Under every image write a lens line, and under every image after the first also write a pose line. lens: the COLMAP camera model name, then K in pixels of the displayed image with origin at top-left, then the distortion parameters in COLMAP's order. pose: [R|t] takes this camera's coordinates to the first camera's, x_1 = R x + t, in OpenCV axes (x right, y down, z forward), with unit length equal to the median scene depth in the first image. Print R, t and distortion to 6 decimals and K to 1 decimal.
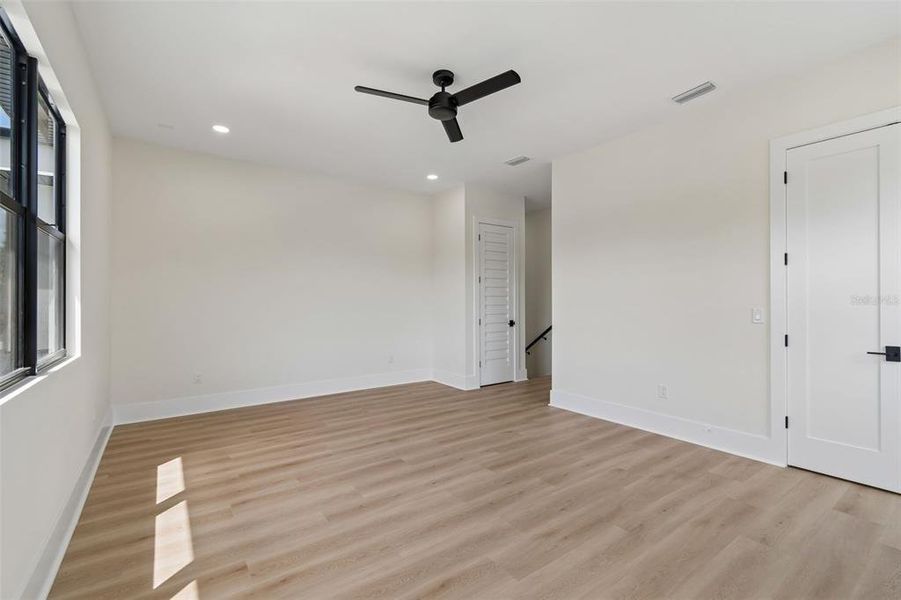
lens RADIAL K [[401.1, 0, 461.2], [0, 401.1, 300.5], [0, 0, 1]] dist [0.002204, 0.000046]
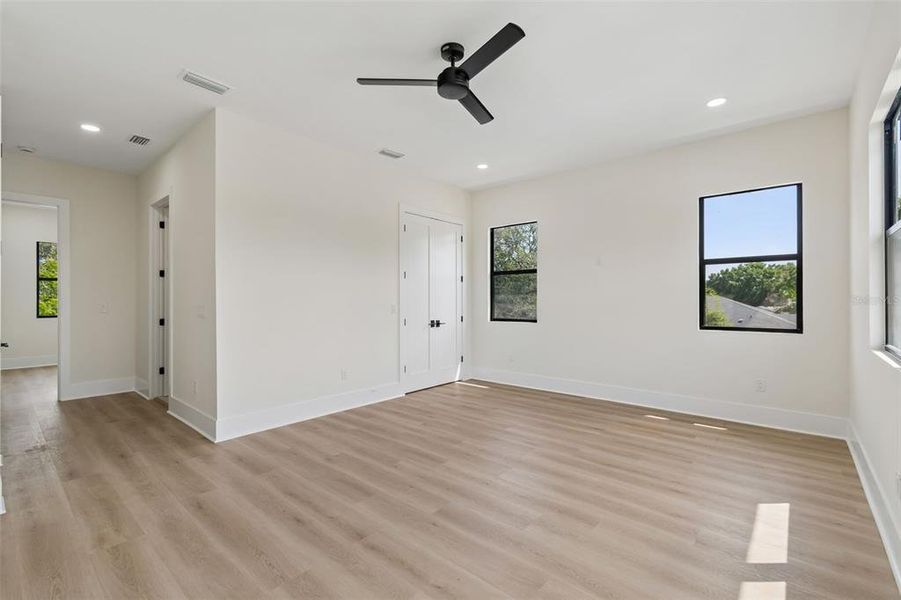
lens RADIAL K [[401.9, 0, 441.1], [0, 401.9, 300.1], [0, 0, 1]] dist [0.020068, -0.000059]
pose [[-0.208695, 0.005045, 0.977968, -0.906912], [-0.000249, 0.999986, -0.005212, 0.012788], [-0.977981, -0.001331, -0.208691, 1.184152]]
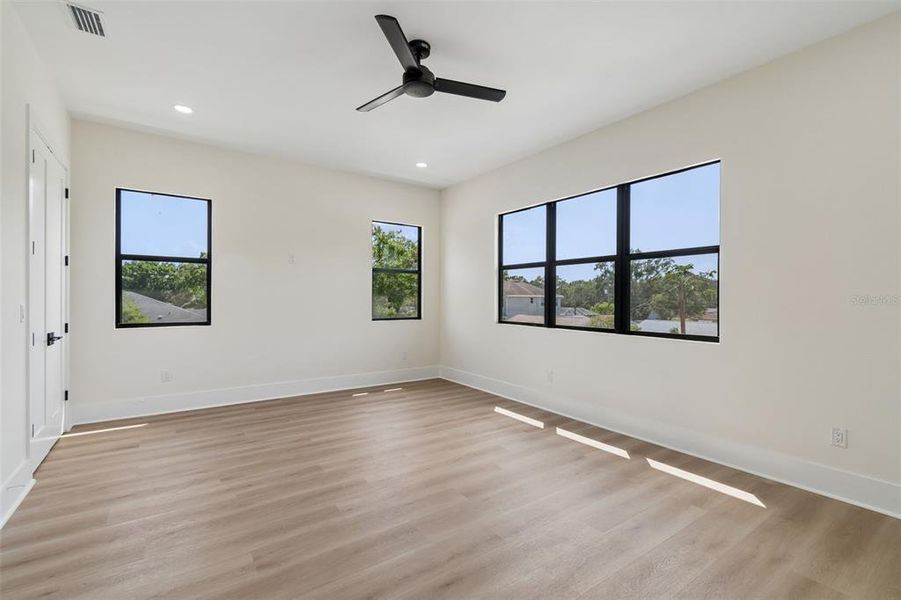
lens RADIAL K [[401.1, 0, 461.2], [0, 401.1, 300.5], [0, 0, 1]] dist [0.002204, 0.000046]
pose [[-0.999887, -0.003572, 0.014583, -0.153279], [-0.003530, 0.999990, 0.002895, 0.006495], [-0.014593, 0.002843, -0.999889, 1.848674]]
